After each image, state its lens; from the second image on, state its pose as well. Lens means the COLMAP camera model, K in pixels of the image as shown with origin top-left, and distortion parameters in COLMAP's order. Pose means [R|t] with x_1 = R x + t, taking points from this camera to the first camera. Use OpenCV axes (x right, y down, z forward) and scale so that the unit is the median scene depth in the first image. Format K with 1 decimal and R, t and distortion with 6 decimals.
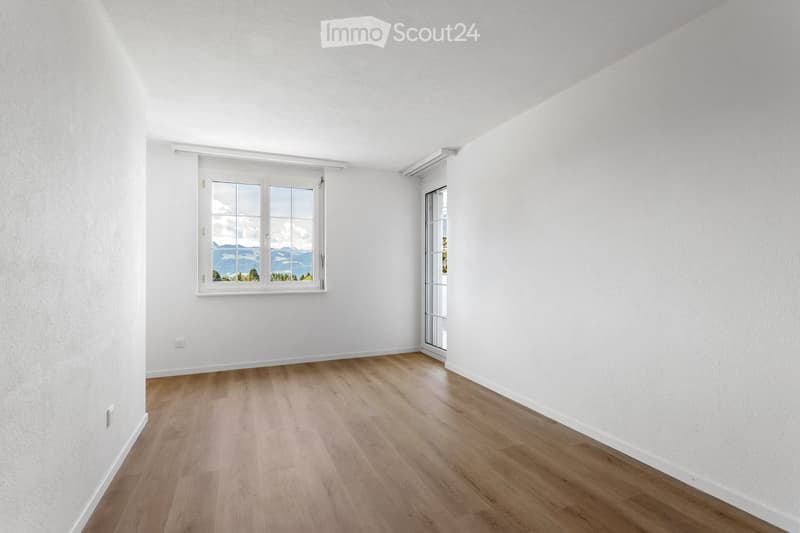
lens RADIAL K [[385.5, 0, 397.9], [0, 385.5, 270.2], [0, 0, 1]] dist [-0.001958, -0.000248]
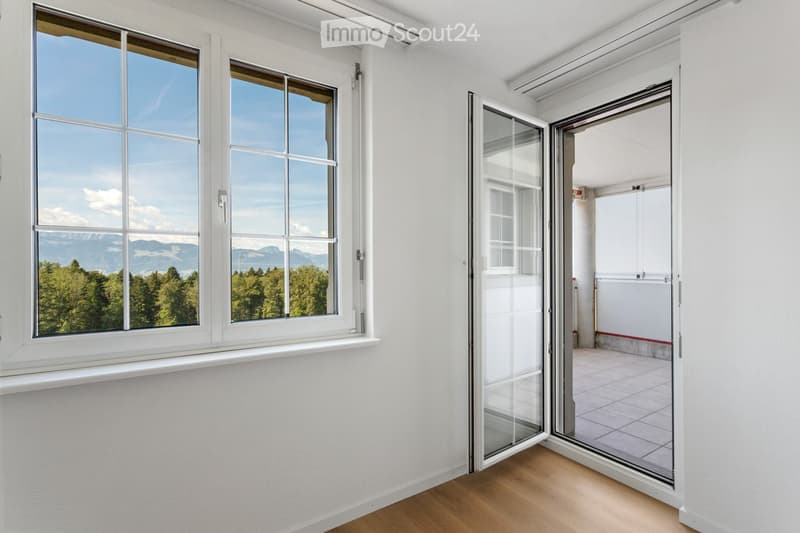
lens RADIAL K [[385.5, 0, 395.0], [0, 385.5, 264.6], [0, 0, 1]] dist [-0.001958, -0.000248]
pose [[0.986253, -0.006096, 0.165130, -0.228601], [0.006950, 0.999965, -0.004591, -0.022733], [-0.165096, 0.005676, 0.986261, 0.587680]]
